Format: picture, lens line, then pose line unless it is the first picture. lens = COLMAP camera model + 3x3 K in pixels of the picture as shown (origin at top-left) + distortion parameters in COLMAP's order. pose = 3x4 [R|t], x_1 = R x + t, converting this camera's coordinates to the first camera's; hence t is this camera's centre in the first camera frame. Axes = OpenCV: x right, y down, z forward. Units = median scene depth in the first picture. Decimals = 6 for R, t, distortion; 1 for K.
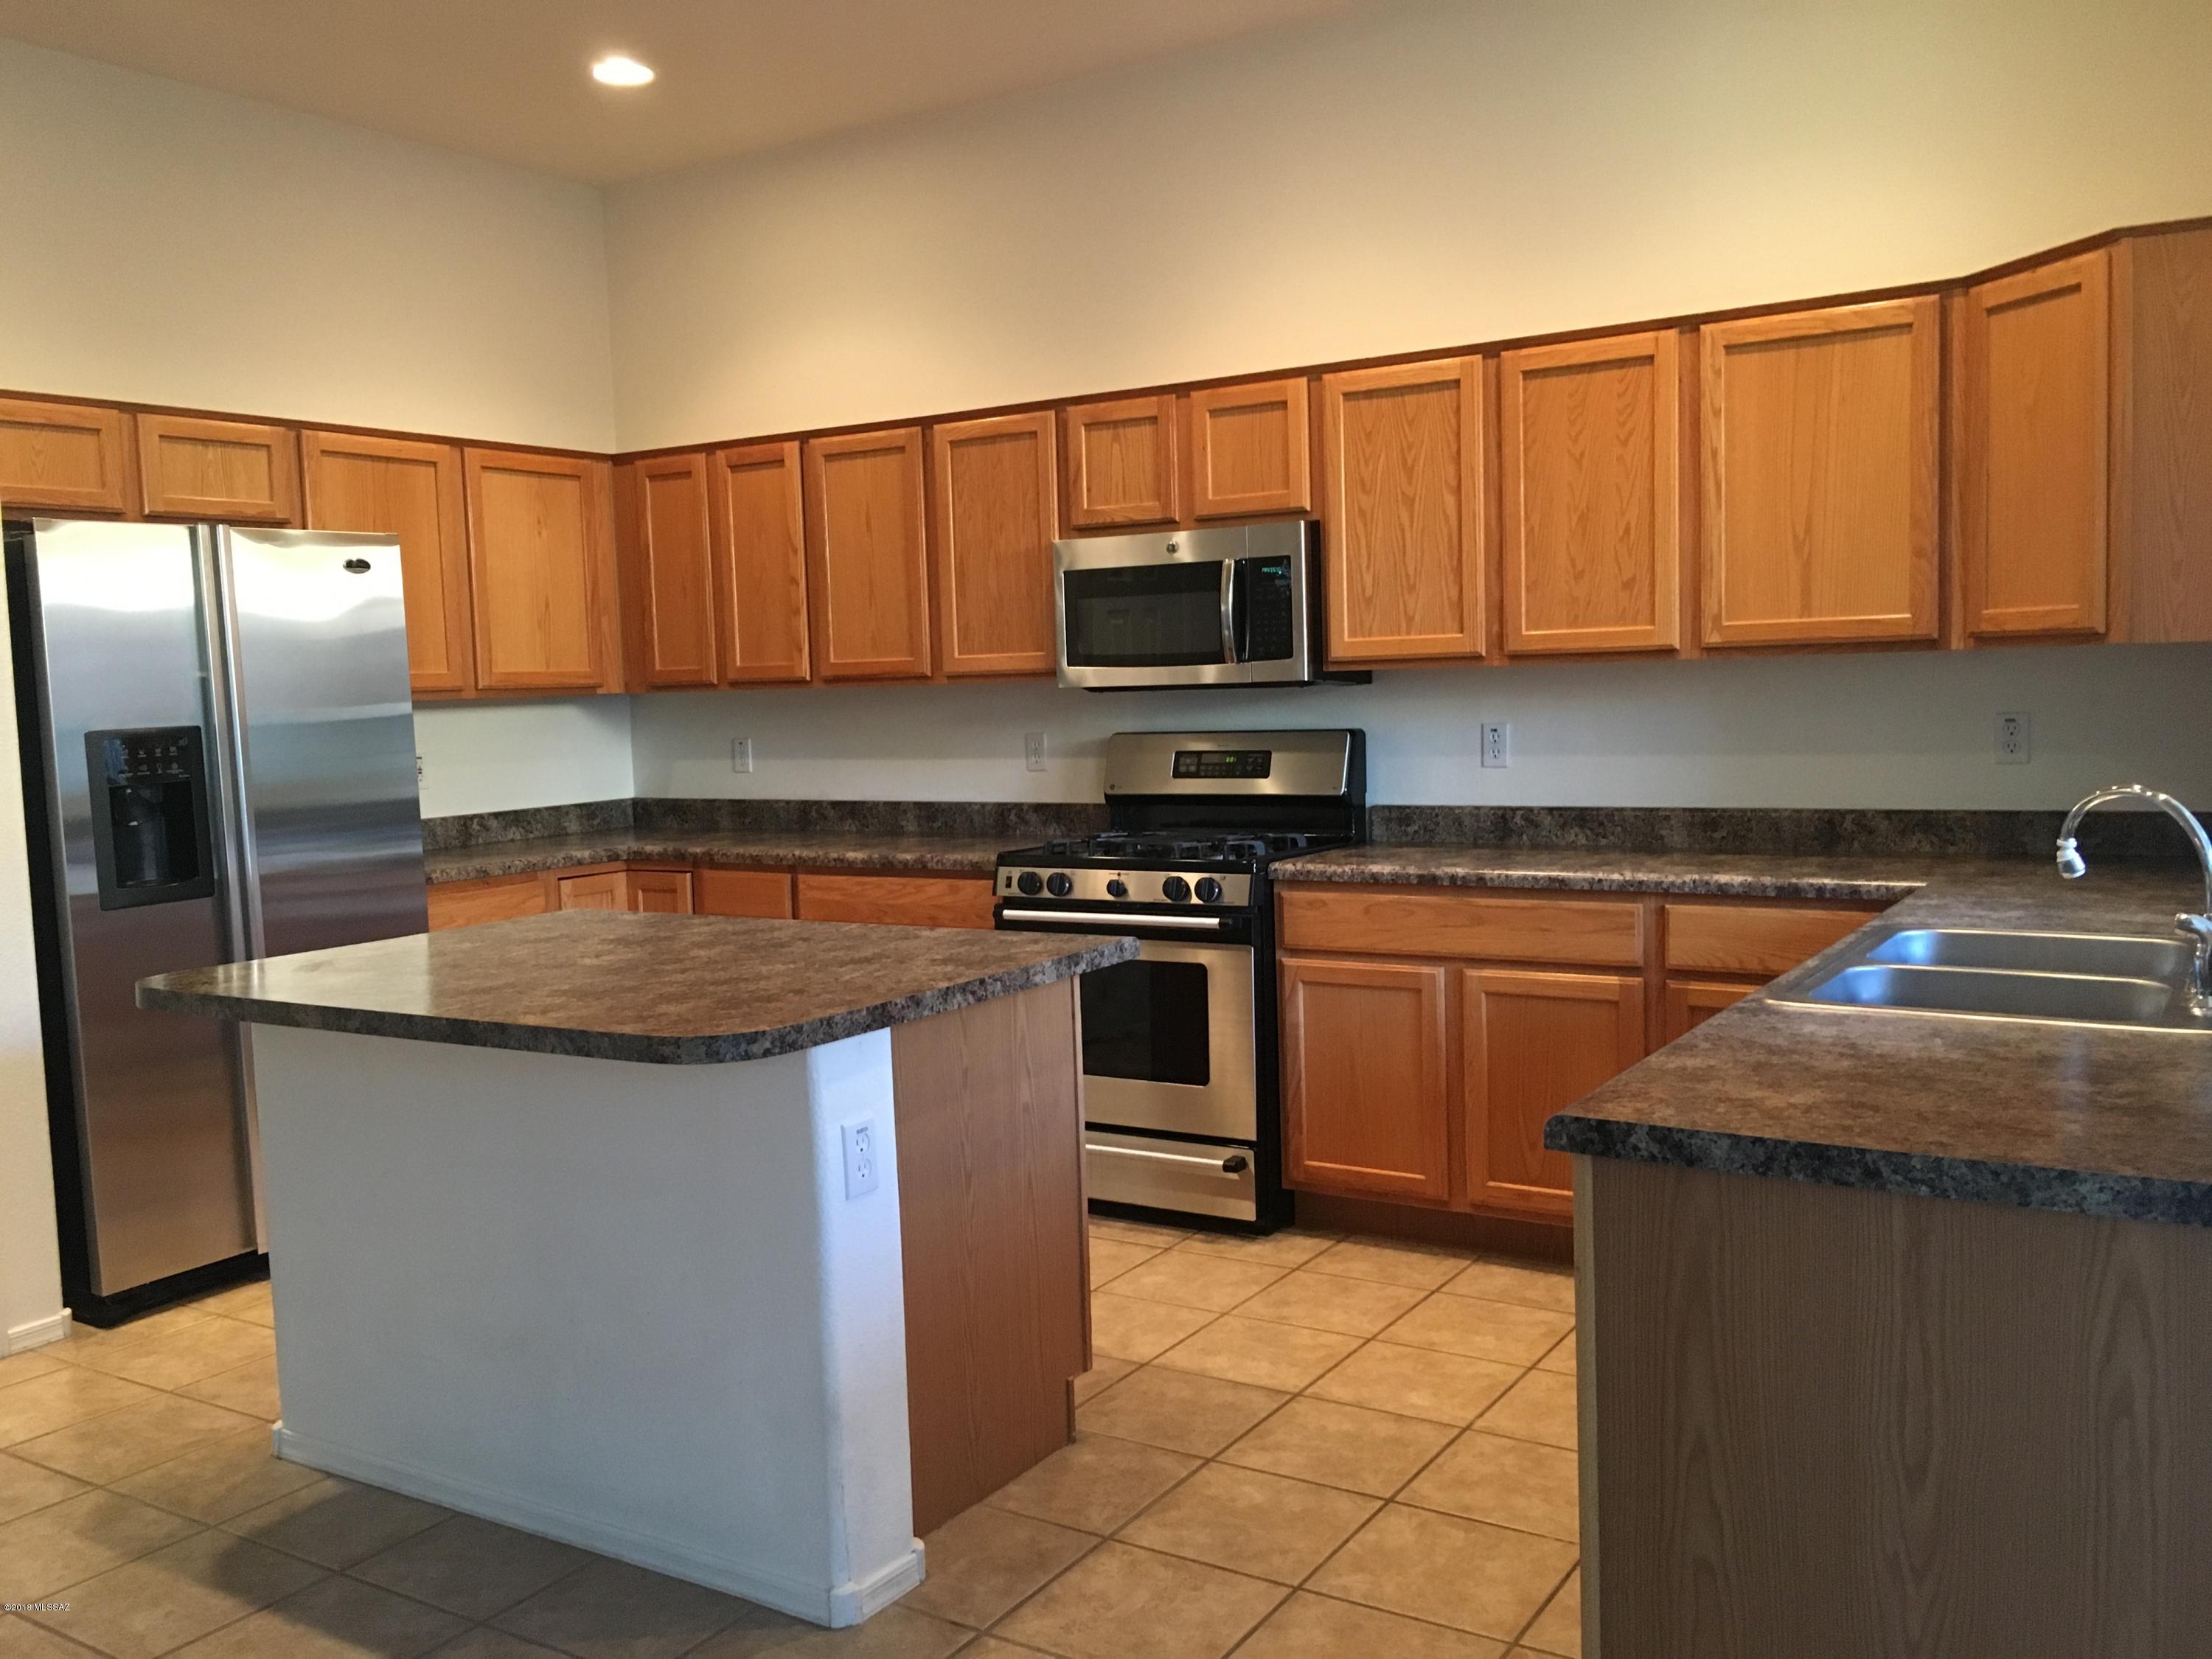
lens RADIAL K [[1889.9, 0, 1085.0], [0, 1889.9, 821.0], [0, 0, 1]] dist [0.078895, -0.112088]
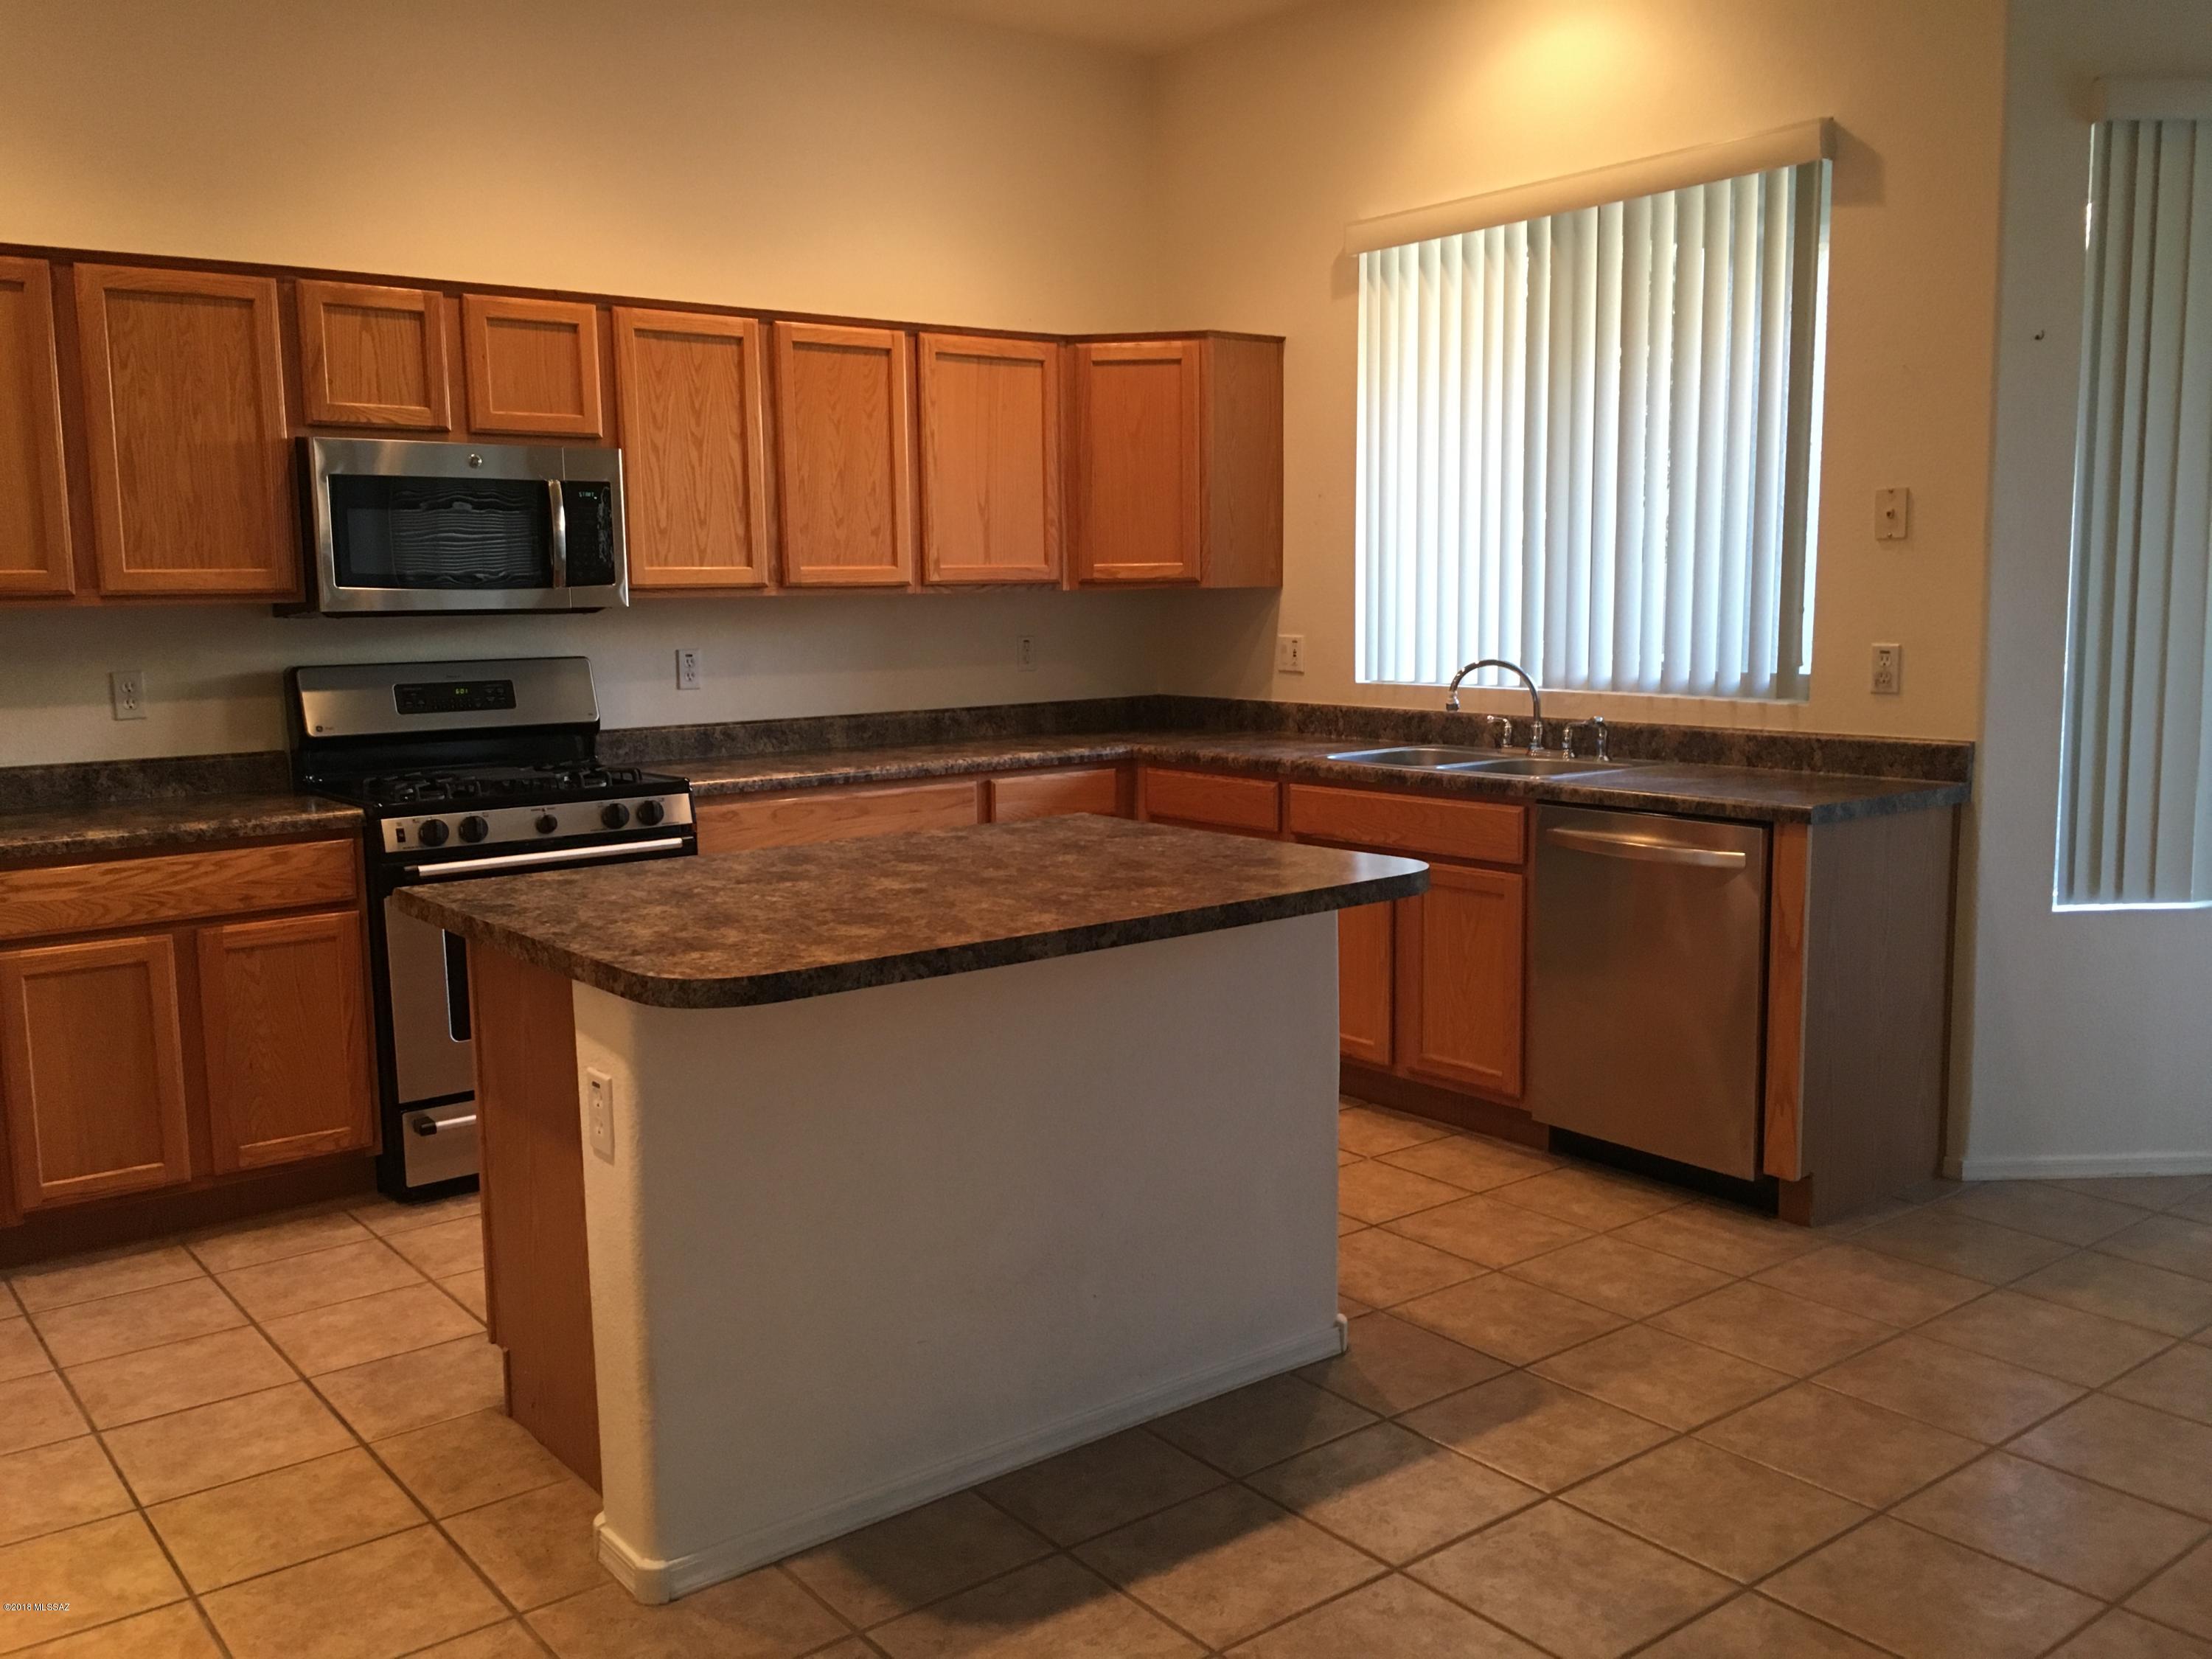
lens RADIAL K [[1889.9, 0, 1085.0], [0, 1889.9, 821.0], [0, 0, 1]] dist [0.078895, -0.112088]
pose [[0.336340, -0.089621, 0.937467, -0.793199], [0.076043, 0.994795, 0.067819, -0.009967], [-0.938666, 0.048478, 0.341404, 0.434385]]
